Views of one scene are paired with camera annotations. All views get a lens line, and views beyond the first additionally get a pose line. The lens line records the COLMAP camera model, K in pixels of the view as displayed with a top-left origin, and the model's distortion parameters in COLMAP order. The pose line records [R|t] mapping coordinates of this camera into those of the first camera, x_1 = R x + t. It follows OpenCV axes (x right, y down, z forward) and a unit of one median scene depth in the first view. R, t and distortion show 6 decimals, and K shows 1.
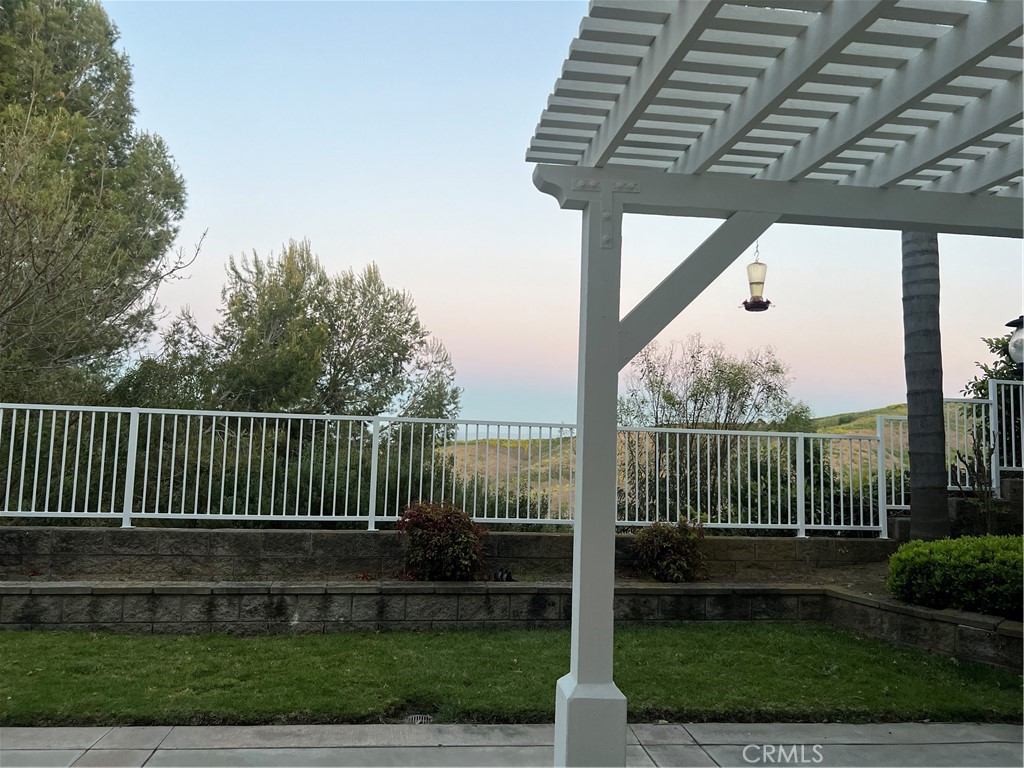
lens RADIAL K [[770.5, 0, 510.7], [0, 770.5, 370.5], [0, 0, 1]] dist [0.057703, -0.070369]
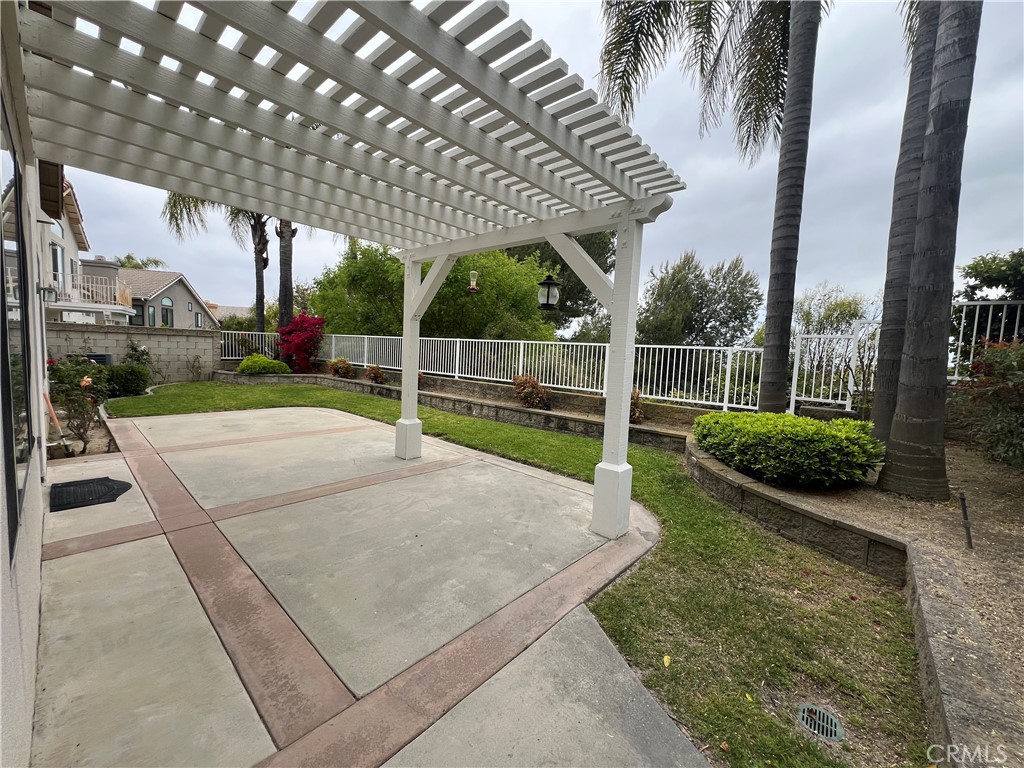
lens RADIAL K [[410.1, 0, 521.0], [0, 410.1, 383.1], [0, 0, 1]] dist [-0.002458, 0.001632]
pose [[0.661718, 0.059013, -0.747427, 0.791697], [0.043868, 0.992142, 0.117172, 0.039788], [0.748468, -0.110323, 0.653930, 0.134658]]
